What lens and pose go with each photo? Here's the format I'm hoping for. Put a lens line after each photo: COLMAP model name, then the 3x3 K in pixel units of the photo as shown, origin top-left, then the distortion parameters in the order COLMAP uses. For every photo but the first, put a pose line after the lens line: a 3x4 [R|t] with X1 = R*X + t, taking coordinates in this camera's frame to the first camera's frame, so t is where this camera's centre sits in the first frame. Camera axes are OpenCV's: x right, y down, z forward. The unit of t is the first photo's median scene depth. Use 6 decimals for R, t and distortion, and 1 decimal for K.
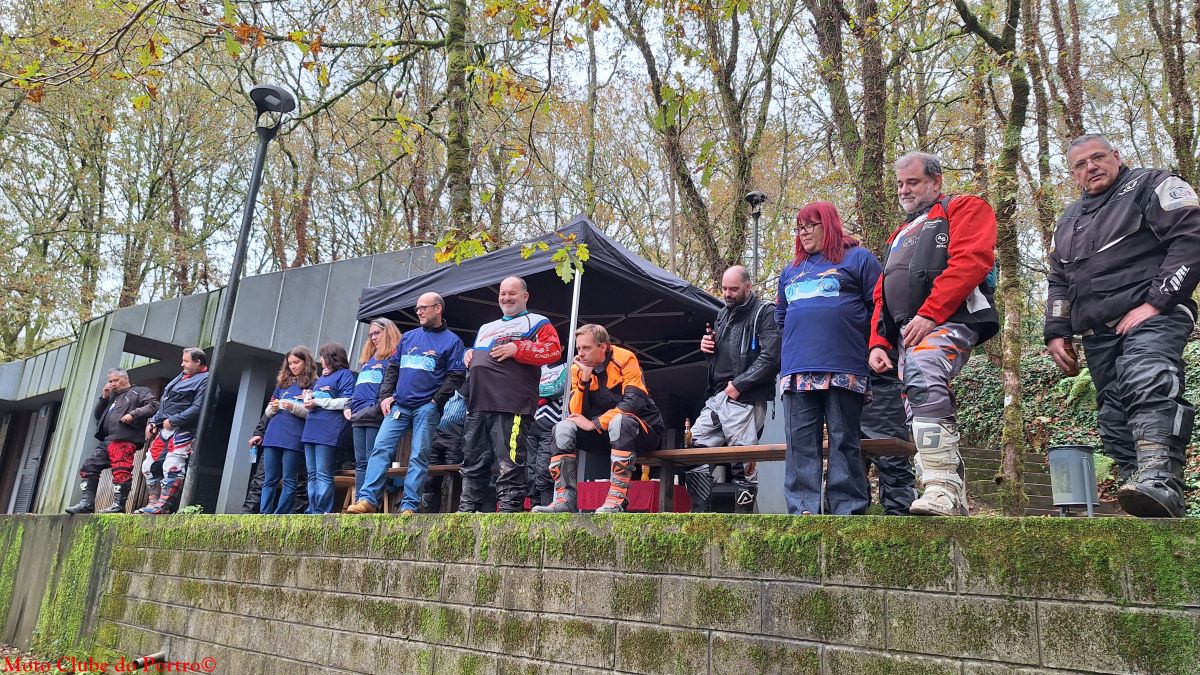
lens RADIAL K [[852.1, 0, 600.0], [0, 852.1, 337.5], [0, 0, 1]] dist [0.007440, -0.027953]
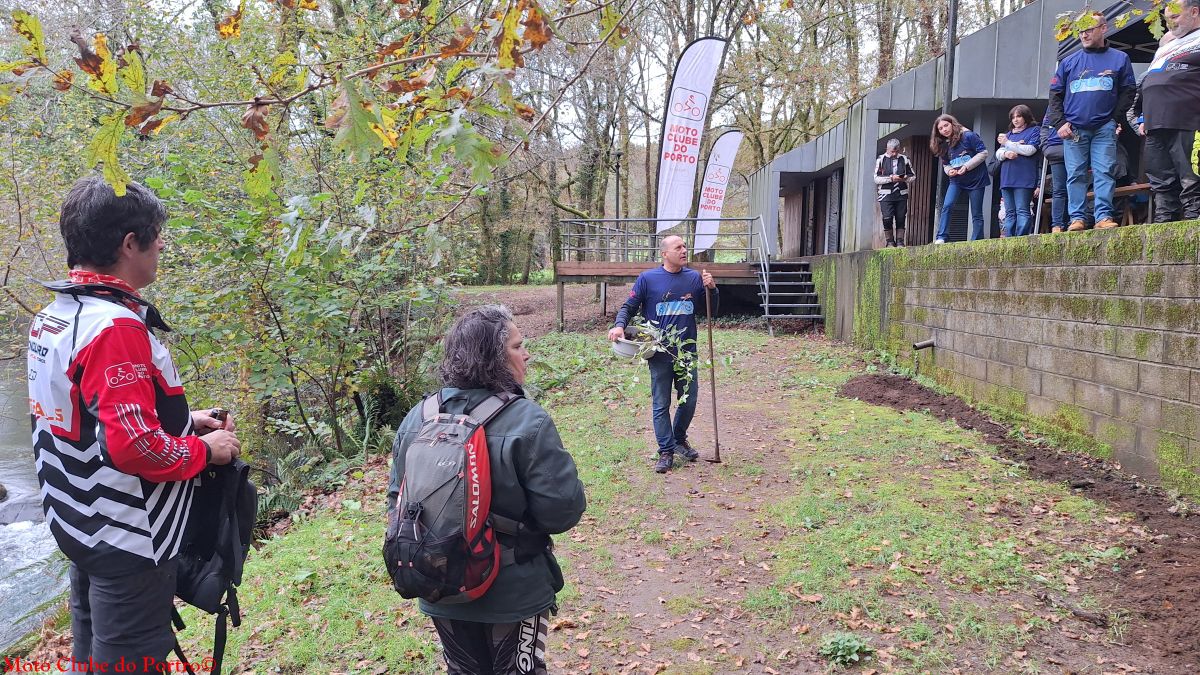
lens RADIAL K [[807.2, 0, 600.0], [0, 807.2, 337.5], [0, 0, 1]] dist [0.003254, -0.025283]
pose [[0.640283, 0.007252, -0.768105, 0.192227], [0.235483, 0.949955, 0.205265, -0.049182], [0.731153, -0.312304, 0.606532, -0.259151]]
